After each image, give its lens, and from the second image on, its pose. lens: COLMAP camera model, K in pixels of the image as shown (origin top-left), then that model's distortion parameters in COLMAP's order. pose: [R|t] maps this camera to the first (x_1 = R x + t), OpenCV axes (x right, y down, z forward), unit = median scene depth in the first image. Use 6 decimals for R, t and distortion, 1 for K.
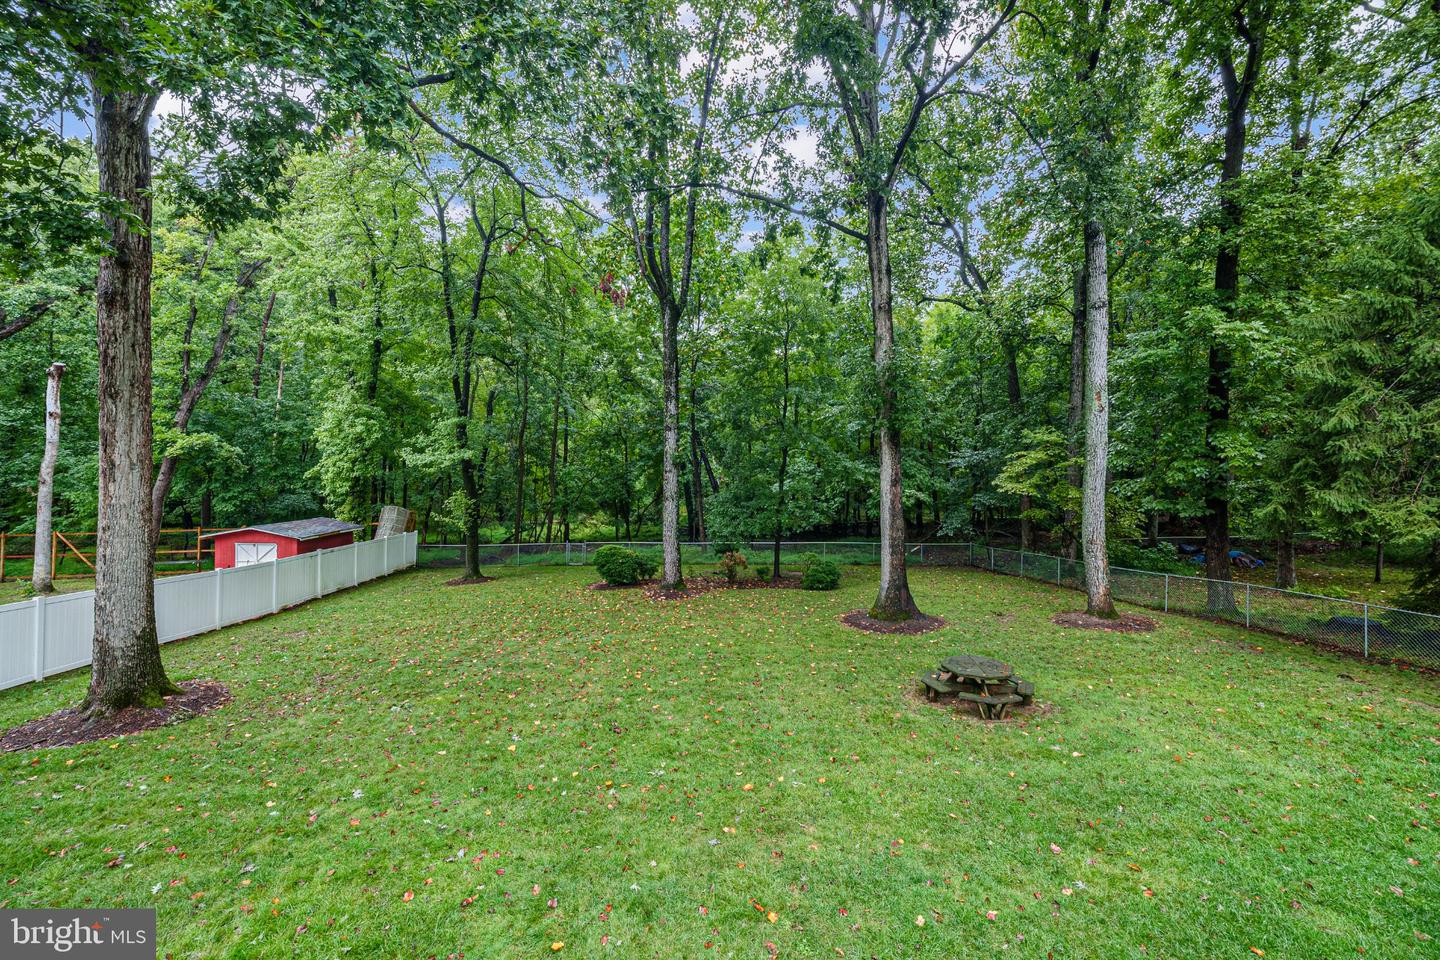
lens RADIAL K [[568.8, 0, 724.7], [0, 568.8, 476.5], [0, 0, 1]] dist [0.003511, 0.000961]
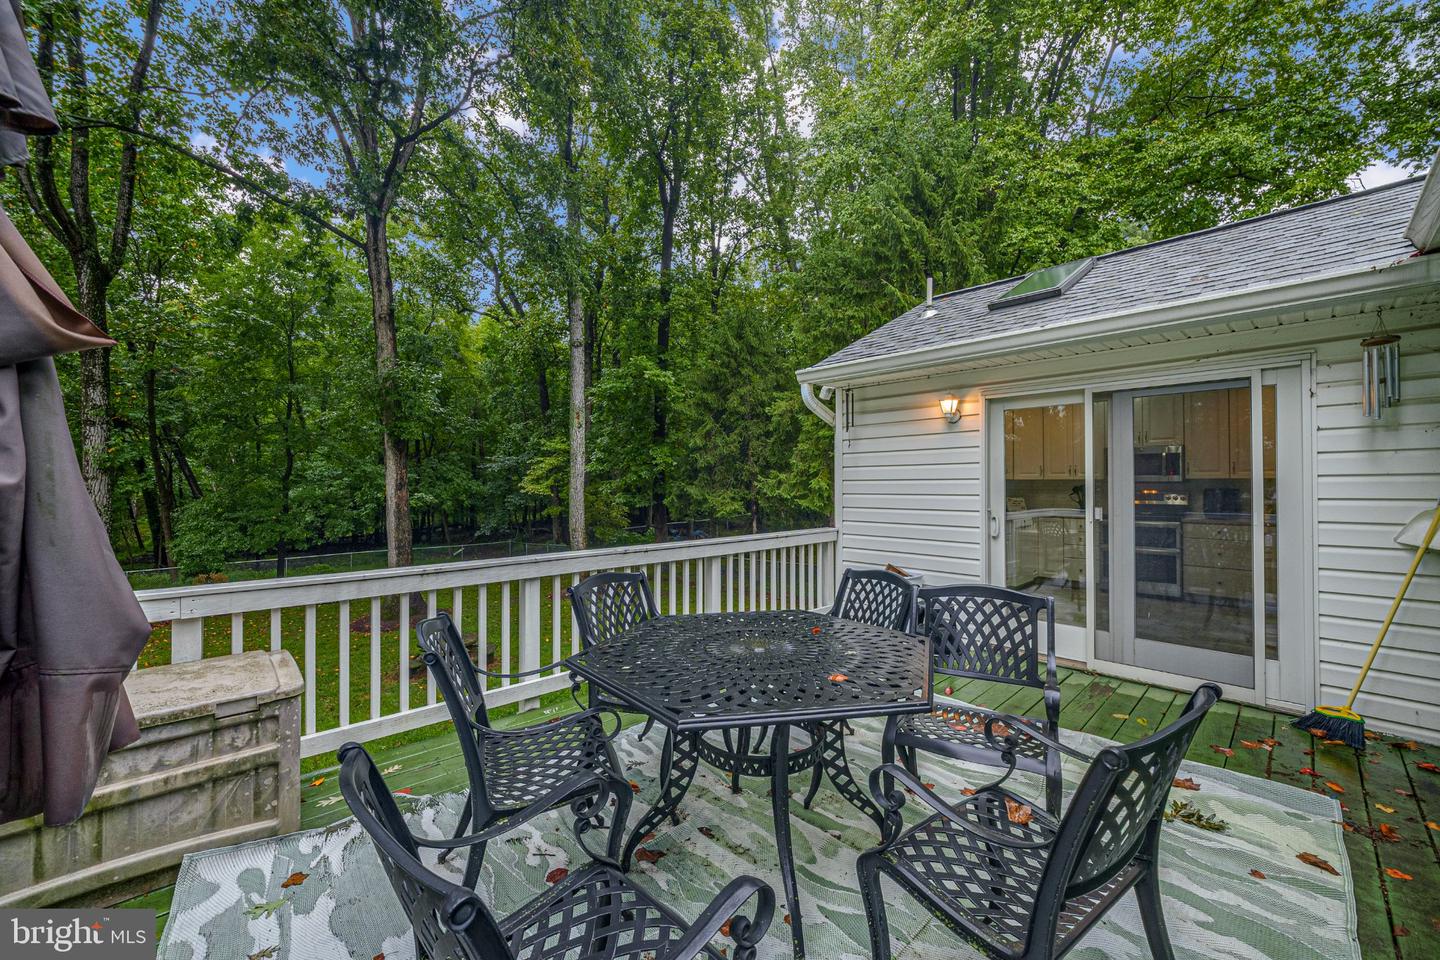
lens RADIAL K [[568.8, 0, 715.3], [0, 568.8, 476.3], [0, 0, 1]] dist [0.003511, 0.000961]
pose [[0.771264, -0.010123, 0.636435, 0.078243], [0.013842, 0.999904, -0.000871, 0.000561], [-0.636365, 0.009481, 0.771330, -0.175482]]
